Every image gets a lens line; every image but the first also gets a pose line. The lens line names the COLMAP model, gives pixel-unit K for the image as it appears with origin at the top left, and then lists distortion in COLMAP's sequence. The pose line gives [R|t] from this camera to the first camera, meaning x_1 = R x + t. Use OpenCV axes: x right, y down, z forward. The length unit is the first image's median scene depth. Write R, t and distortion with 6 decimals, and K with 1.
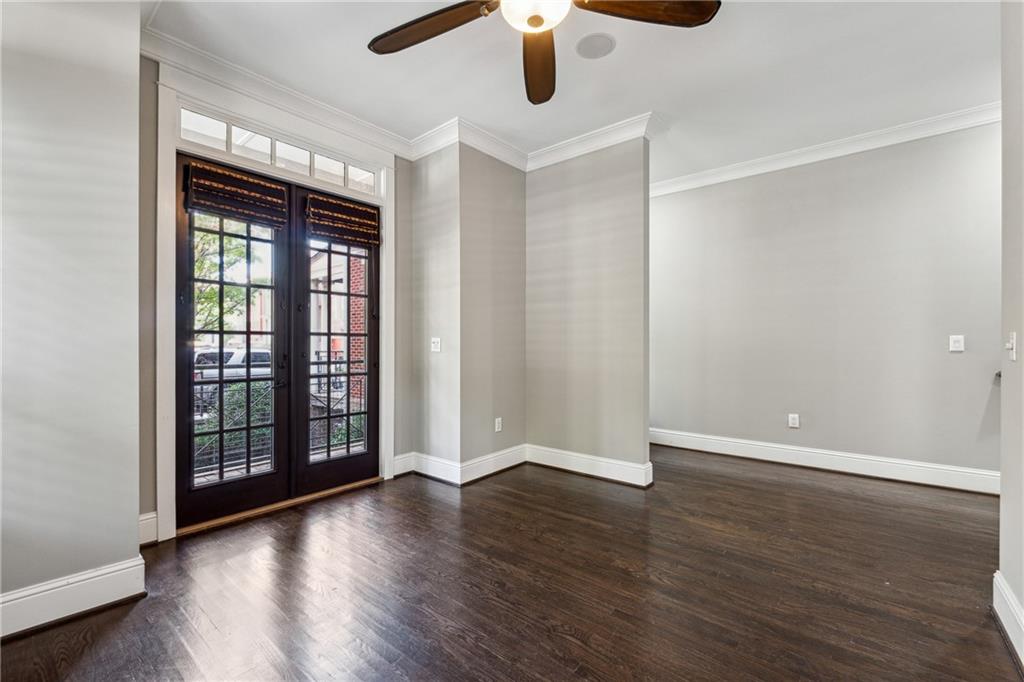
lens RADIAL K [[437.9, 0, 505.4], [0, 437.9, 341.6], [0, 0, 1]] dist [-0.005997, -0.000444]
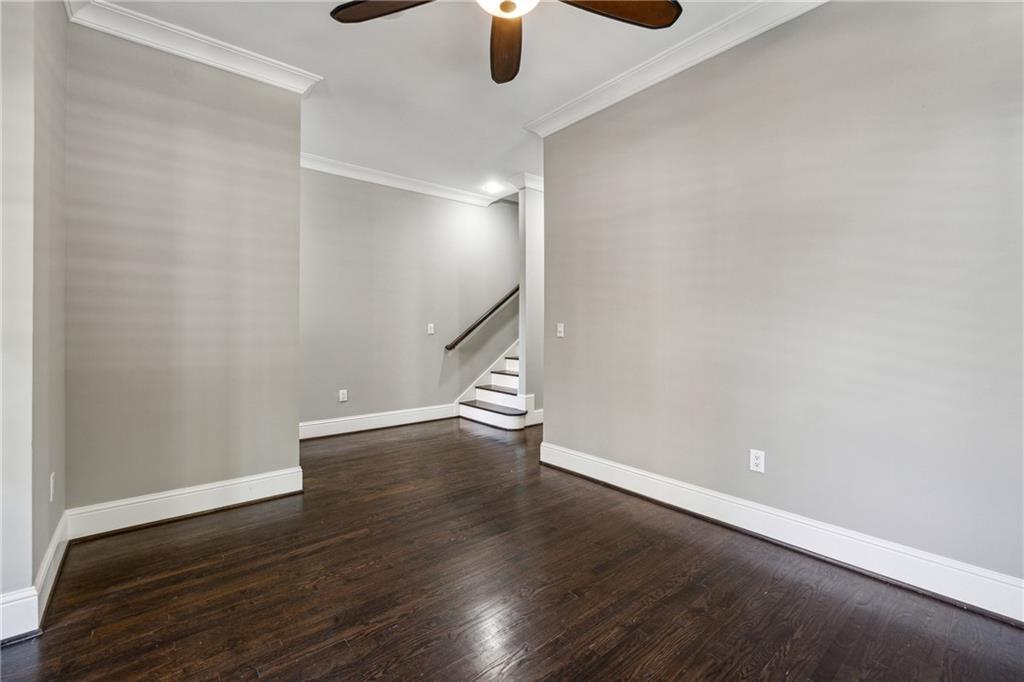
lens RADIAL K [[437.9, 0, 507.5], [0, 437.9, 323.8], [0, 0, 1]] dist [-0.005997, -0.000444]
pose [[0.179198, 0.011848, 0.983742, -0.544362], [-0.002450, 0.999930, -0.011596, 0.004668], [-0.983810, -0.000332, 0.179215, 0.489980]]
